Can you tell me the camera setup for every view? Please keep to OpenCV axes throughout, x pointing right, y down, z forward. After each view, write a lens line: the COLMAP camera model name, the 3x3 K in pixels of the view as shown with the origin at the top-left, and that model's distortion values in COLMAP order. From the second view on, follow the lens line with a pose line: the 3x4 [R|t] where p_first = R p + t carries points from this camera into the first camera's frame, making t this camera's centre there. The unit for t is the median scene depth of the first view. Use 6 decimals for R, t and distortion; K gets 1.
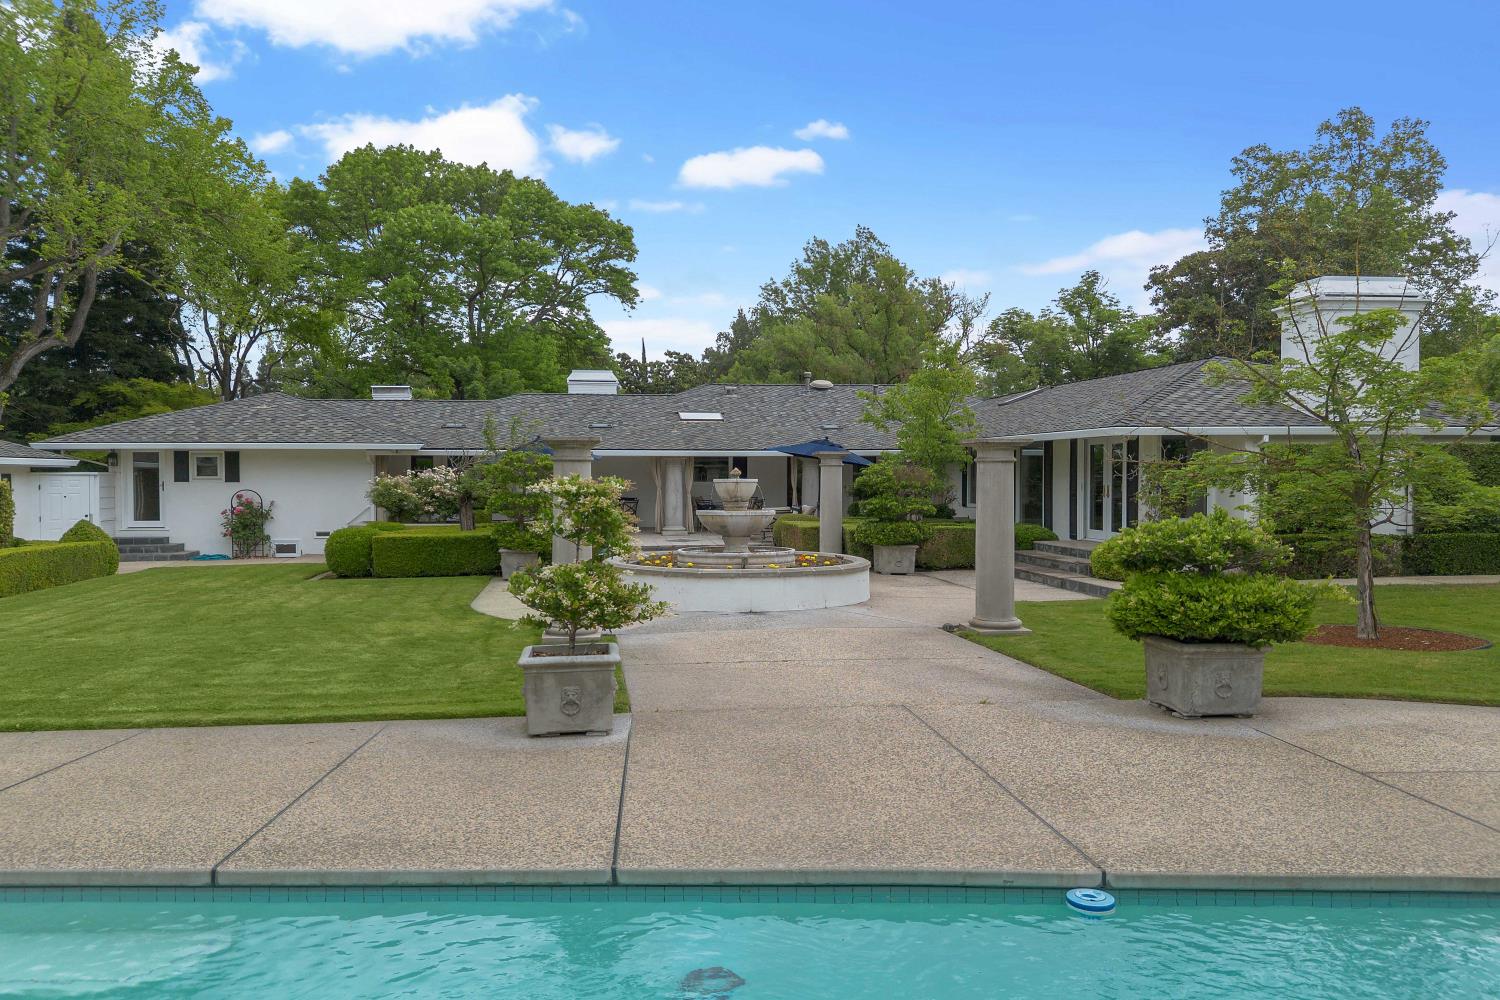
lens RADIAL K [[1085.8, 0, 750.0], [0, 1085.8, 500.0], [0, 0, 1]] dist [0.056553, -0.106534]
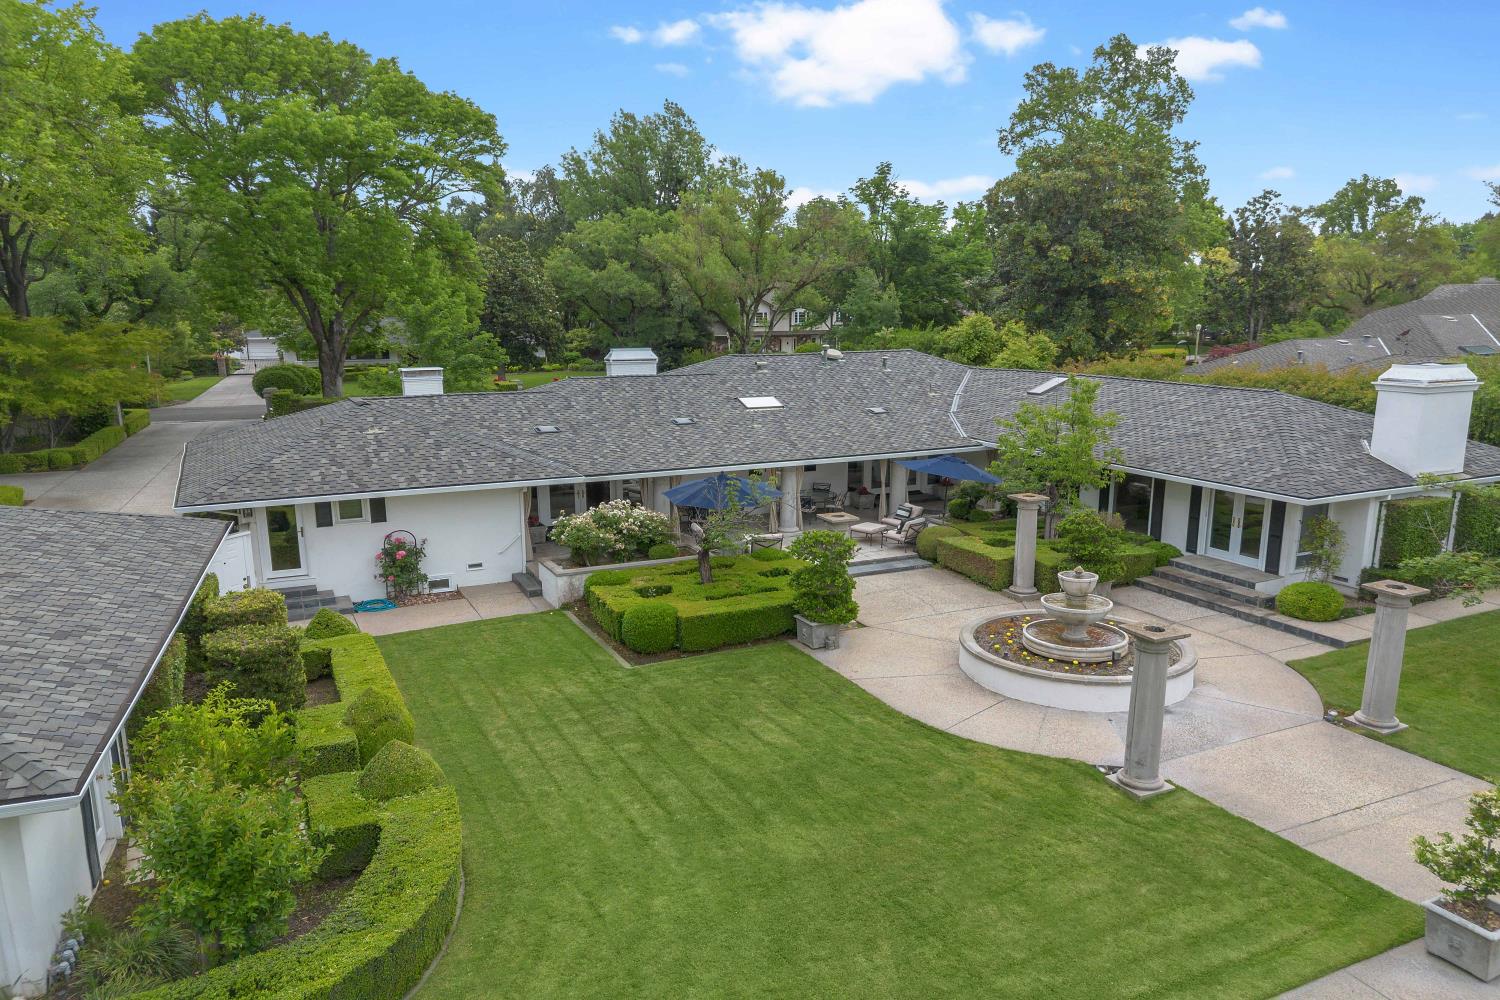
lens RADIAL K [[1085.8, 0, 750.0], [0, 1085.8, 500.0], [0, 0, 1]] dist [0.056553, -0.106534]
pose [[0.935741, -0.067850, 0.346101, -0.330040], [0.001003, 0.981828, 0.189769, -0.142794], [-0.352687, -0.177227, 0.918805, 0.010194]]
